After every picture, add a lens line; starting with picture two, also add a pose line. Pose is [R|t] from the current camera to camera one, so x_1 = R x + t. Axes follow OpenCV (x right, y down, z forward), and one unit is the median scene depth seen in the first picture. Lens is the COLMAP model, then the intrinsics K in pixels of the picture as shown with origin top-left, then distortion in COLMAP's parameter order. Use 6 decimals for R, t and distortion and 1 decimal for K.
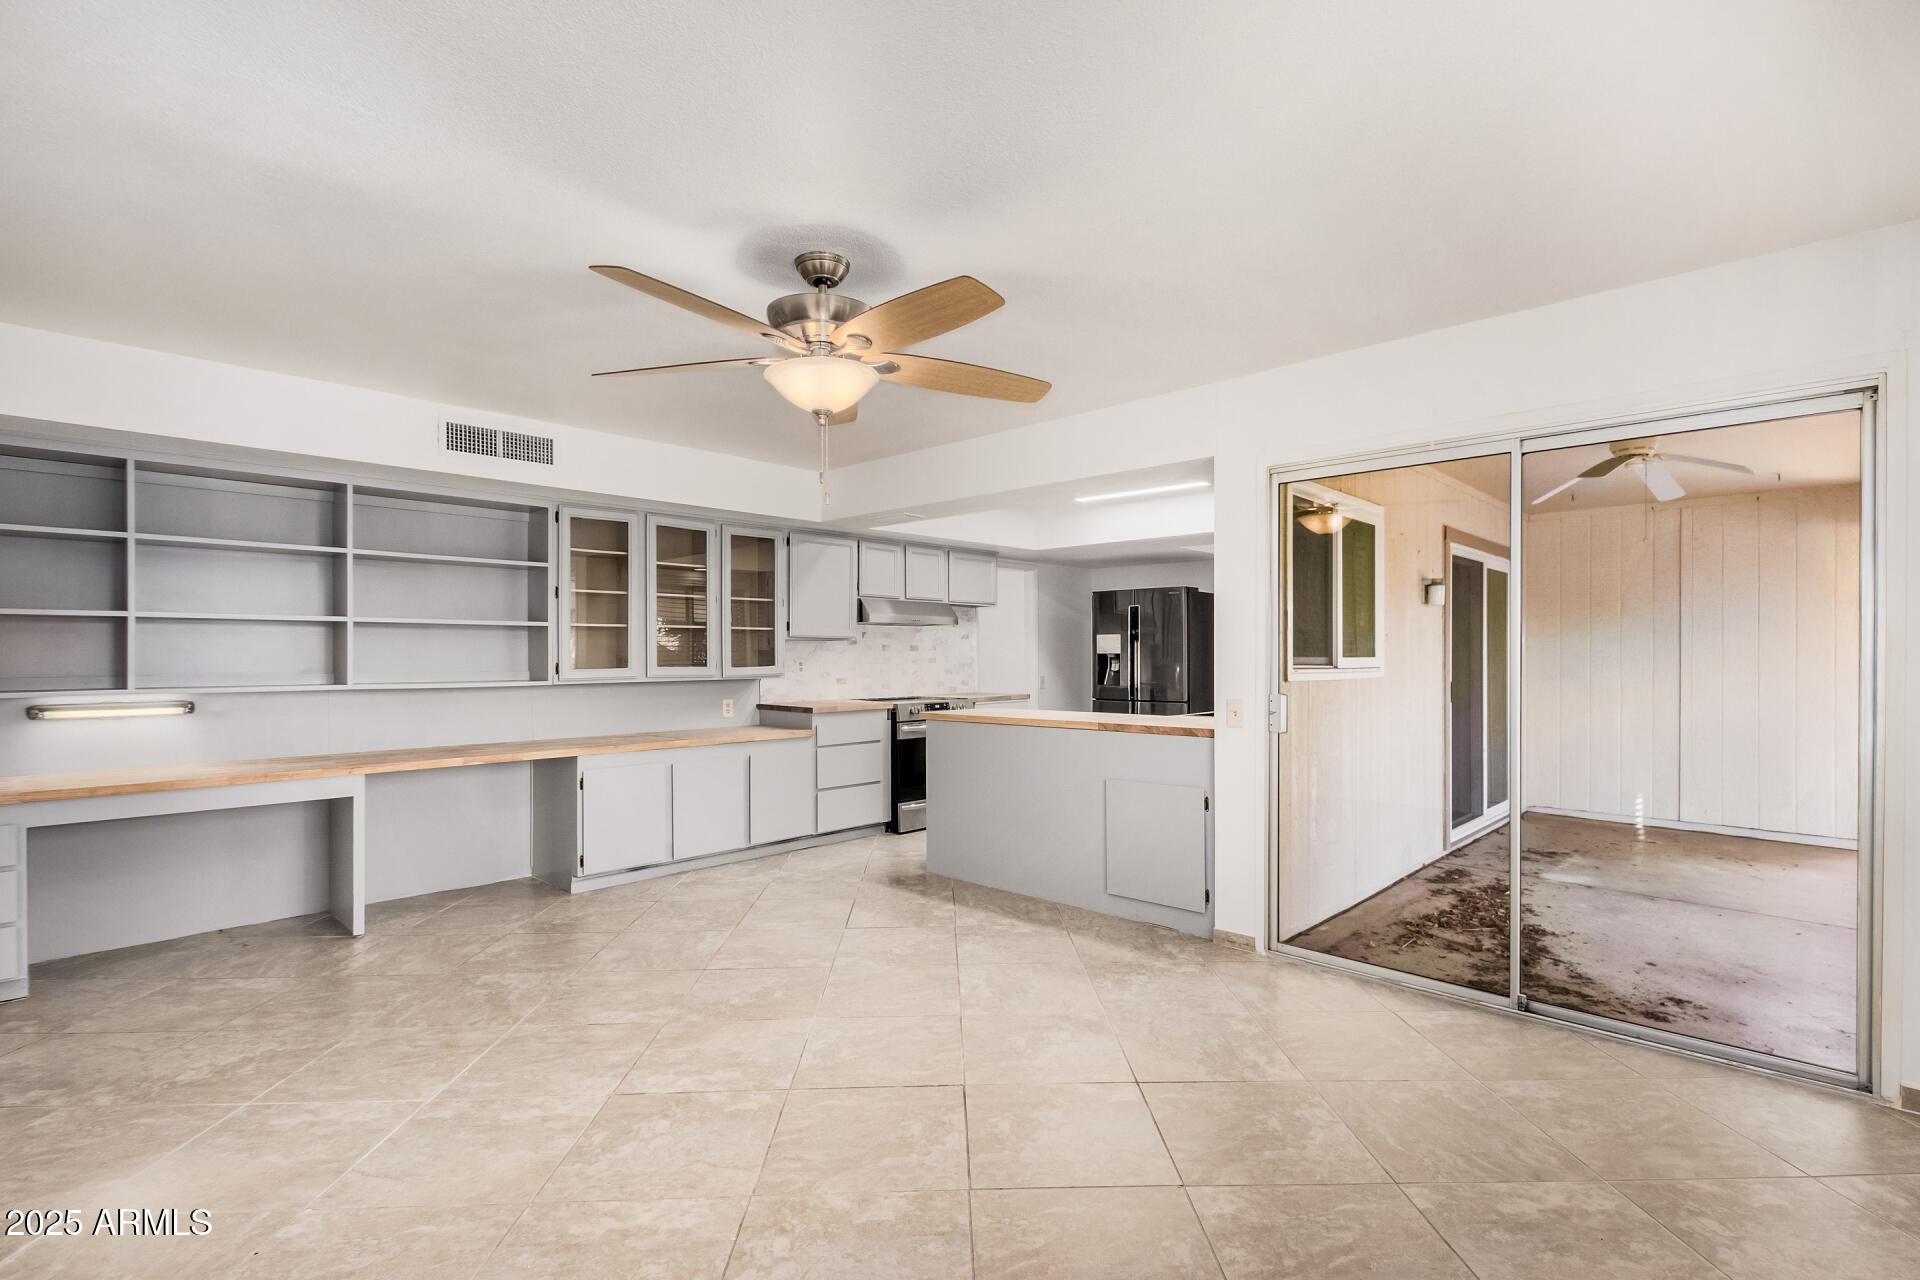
lens RADIAL K [[892.4, 0, 974.9], [0, 892.4, 657.6], [0, 0, 1]] dist [0.003873, 0.000028]
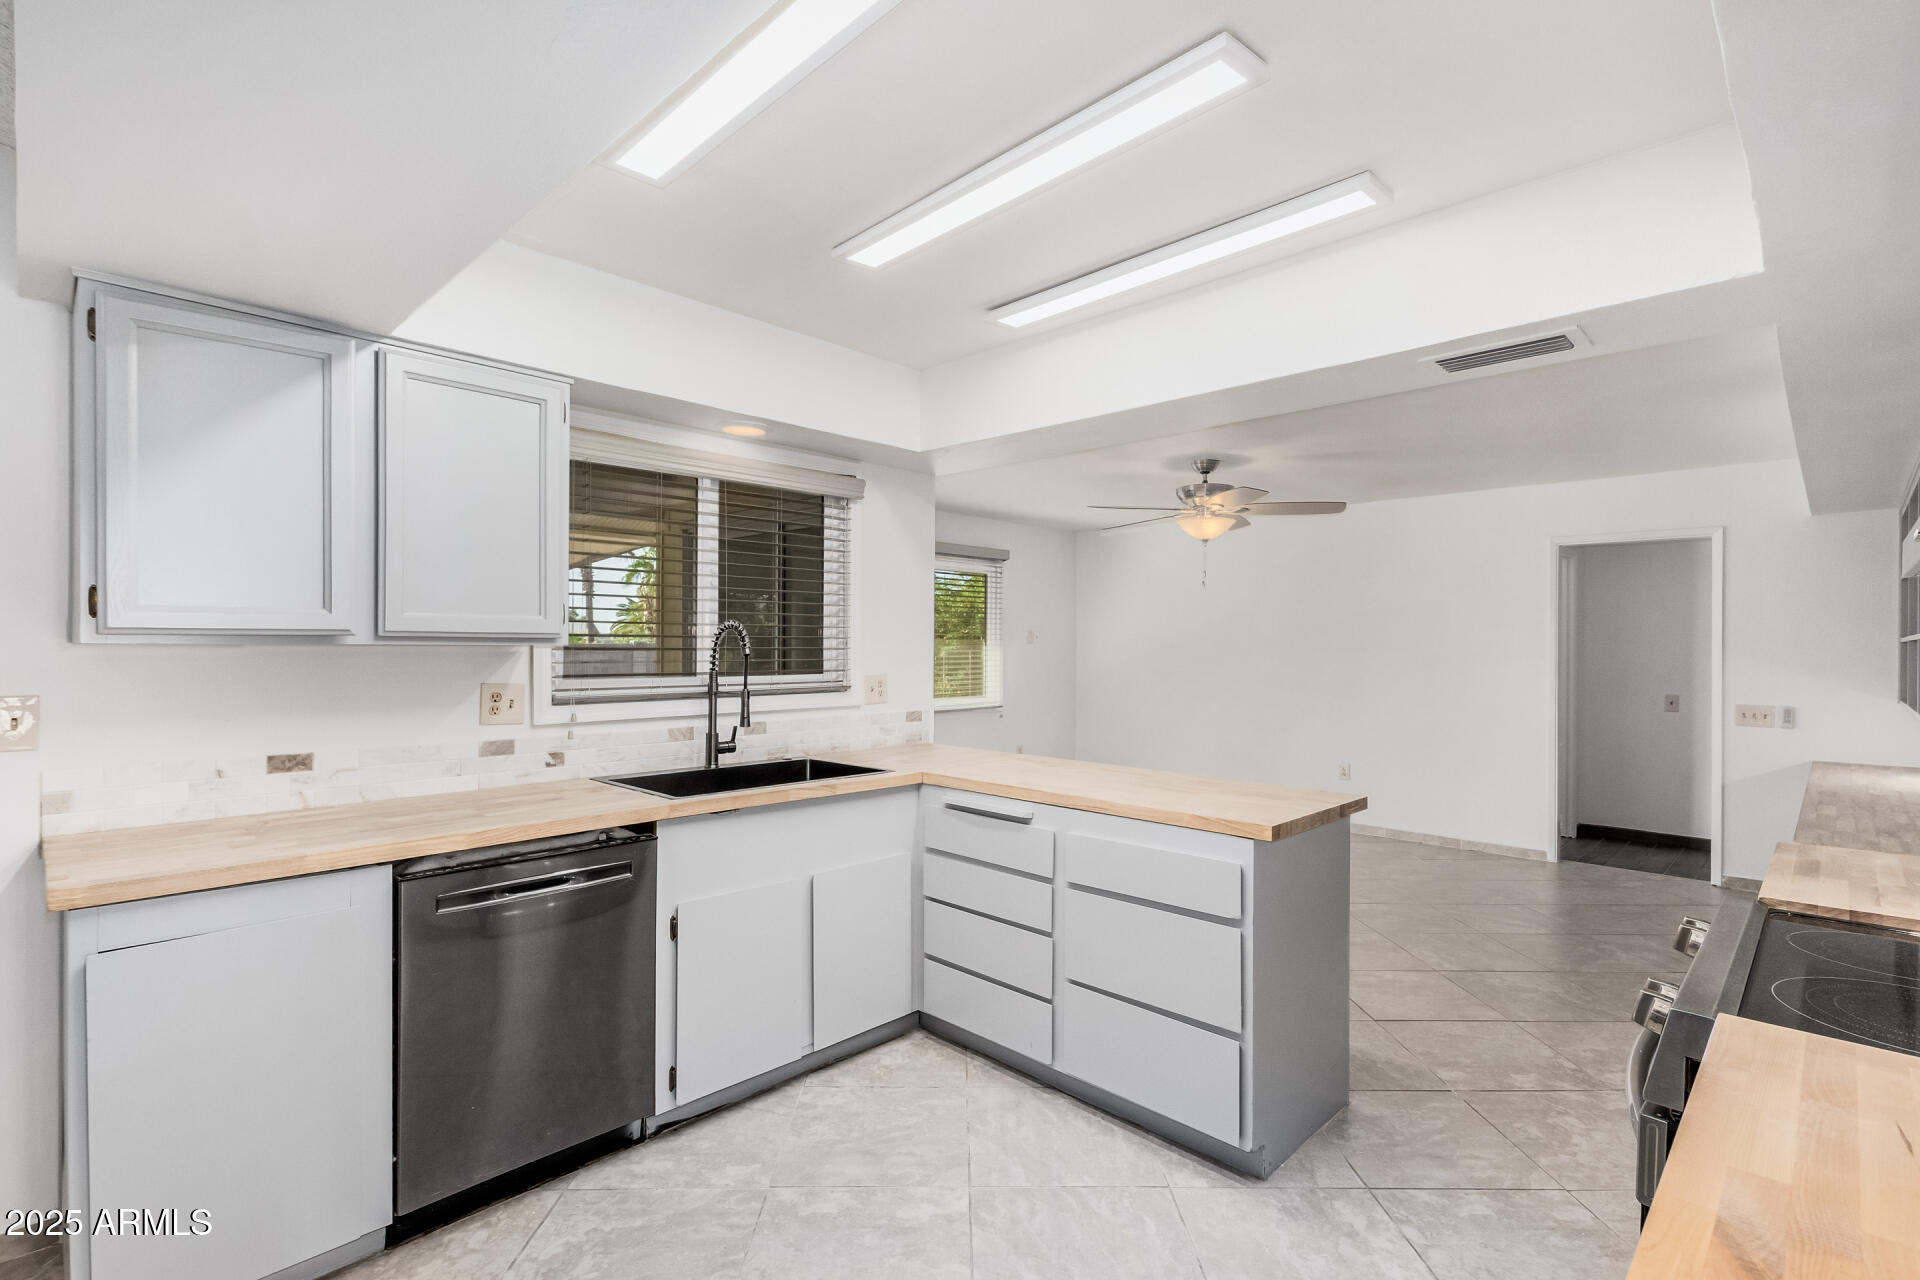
lens RADIAL K [[902.2, 0, 962.6], [0, 902.2, 644.4], [0, 0, 1]] dist [0.002363, -0.000439]
pose [[-0.999797, -0.004335, 0.019700, 0.143480], [-0.004272, 0.999986, 0.003240, -0.023464], [-0.019714, 0.003155, -0.999801, 1.379007]]
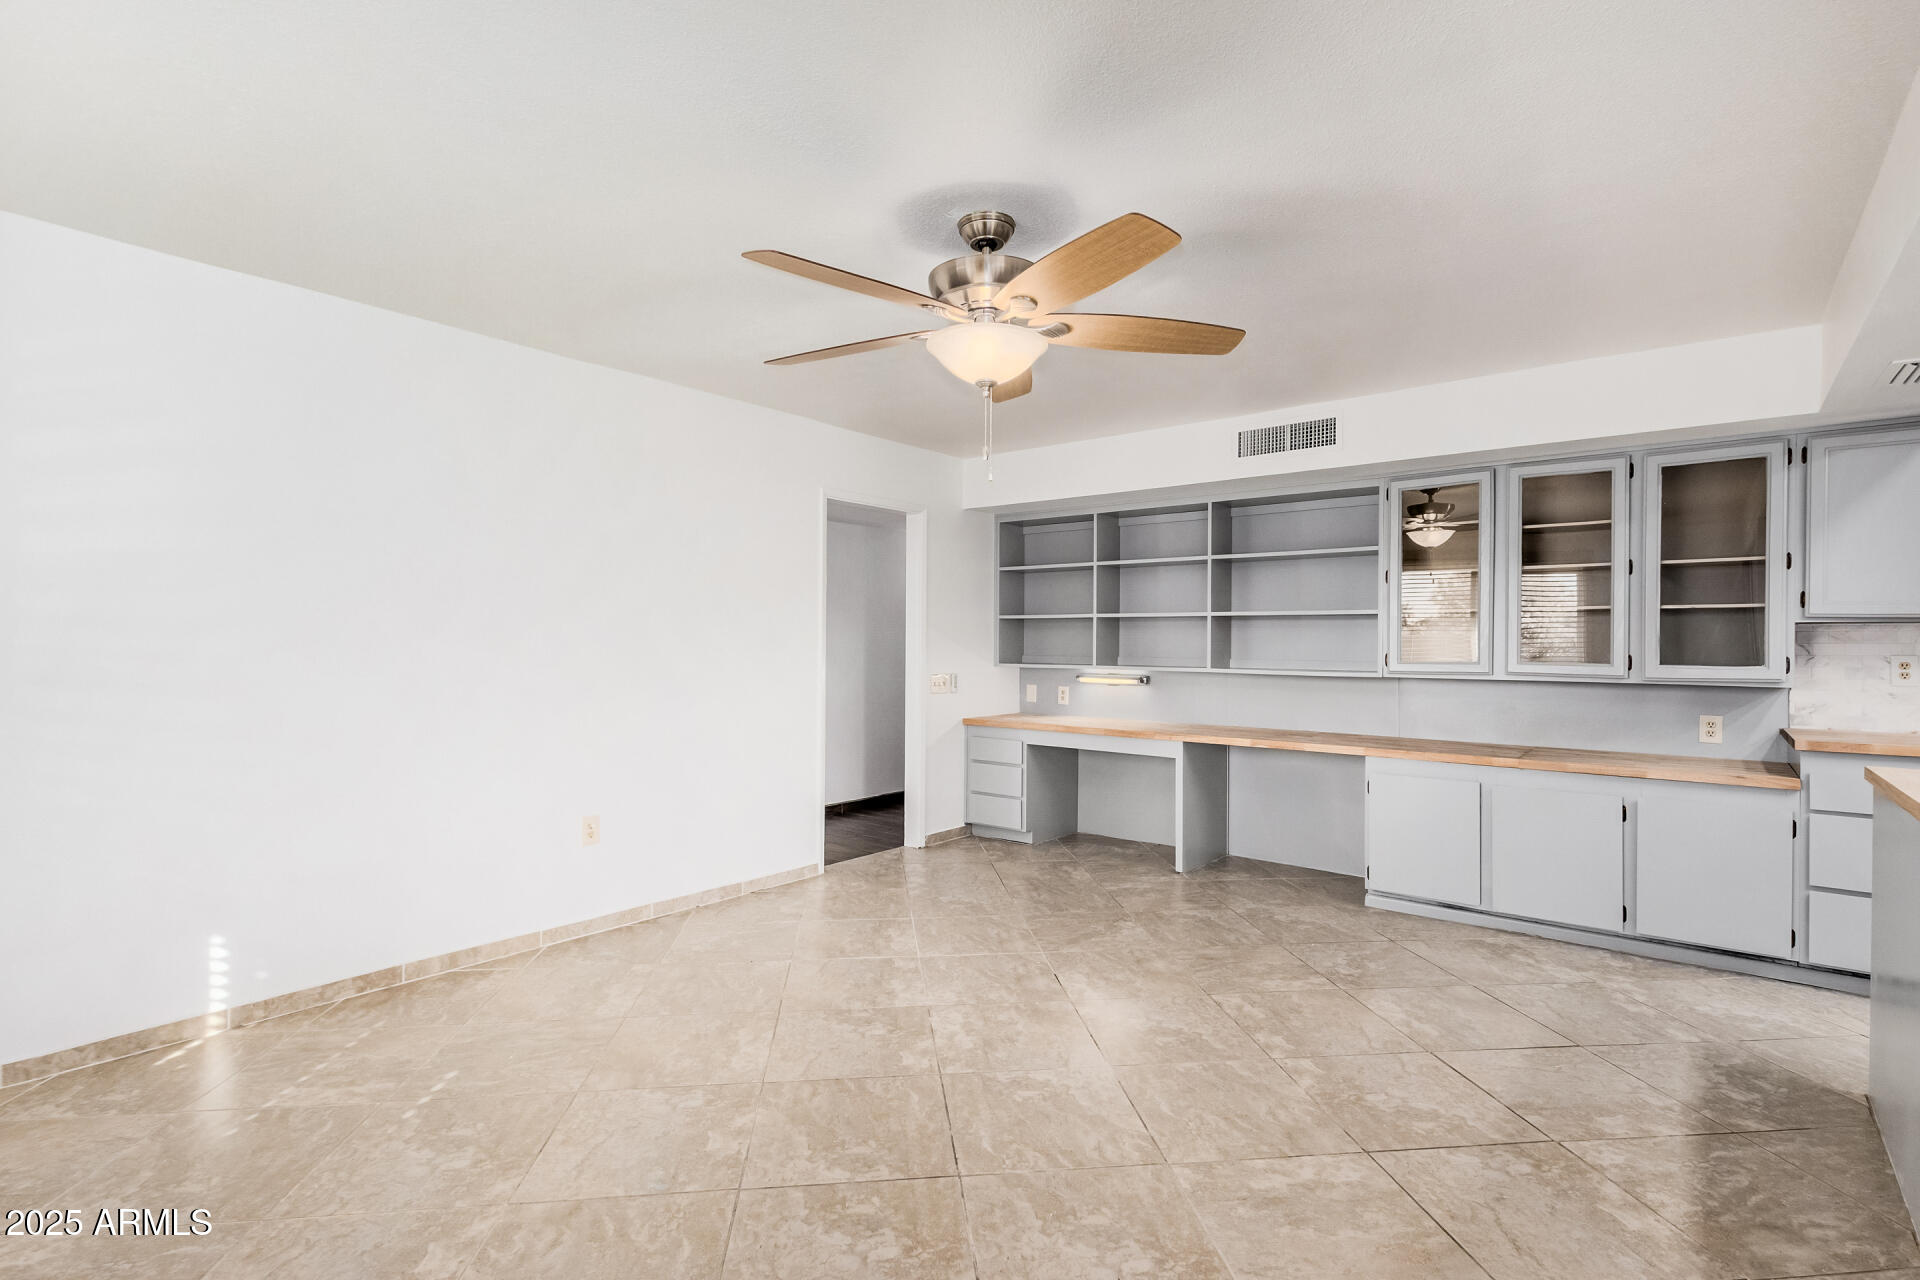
lens RADIAL K [[902.2, 0, 962.6], [0, 902.2, 644.4], [0, 0, 1]] dist [0.002363, -0.000439]
pose [[0.070039, 0.003071, -0.997540, 0.361249], [-0.011472, 0.999932, 0.002273, -0.000528], [0.997478, 0.011285, 0.070070, 0.426953]]
